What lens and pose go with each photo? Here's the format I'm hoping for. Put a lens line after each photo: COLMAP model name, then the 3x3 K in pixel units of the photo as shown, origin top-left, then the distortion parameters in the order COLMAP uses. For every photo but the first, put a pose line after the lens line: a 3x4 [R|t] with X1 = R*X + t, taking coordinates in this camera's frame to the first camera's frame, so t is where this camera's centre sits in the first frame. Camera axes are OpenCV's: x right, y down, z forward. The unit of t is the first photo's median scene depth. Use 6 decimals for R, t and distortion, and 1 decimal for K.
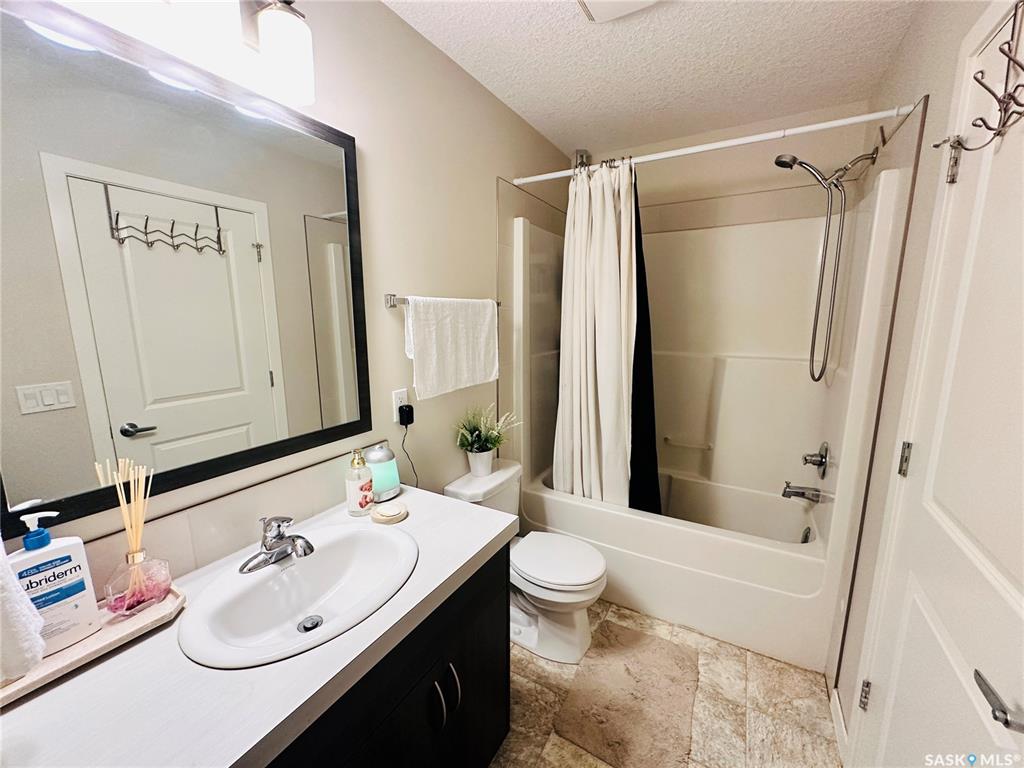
lens RADIAL K [[410.2, 0, 512.0], [0, 410.2, 384.0], [0, 0, 1]] dist [-0.007012, 0.000297]
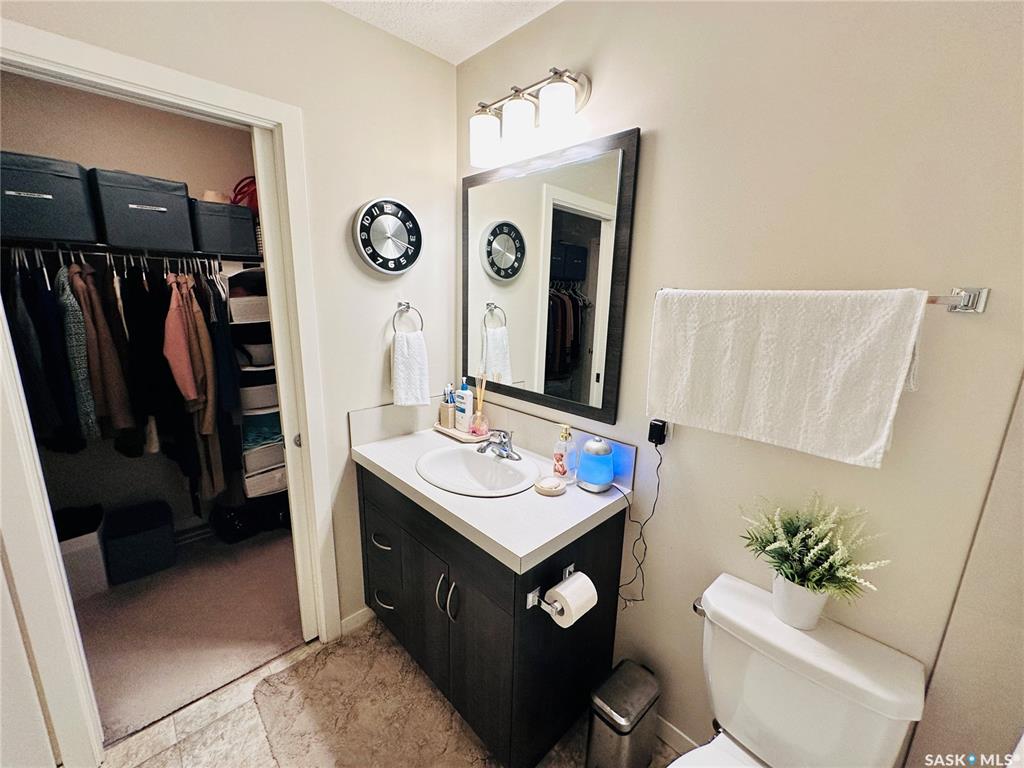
lens RADIAL K [[410.2, 0, 512.0], [0, 410.2, 384.0], [0, 0, 1]] dist [-0.007012, 0.000297]
pose [[-0.265302, 0.195484, -0.944140, 0.631100], [-0.187942, 0.949962, 0.249501, -0.181025], [0.945671, 0.243636, -0.215287, 0.928300]]
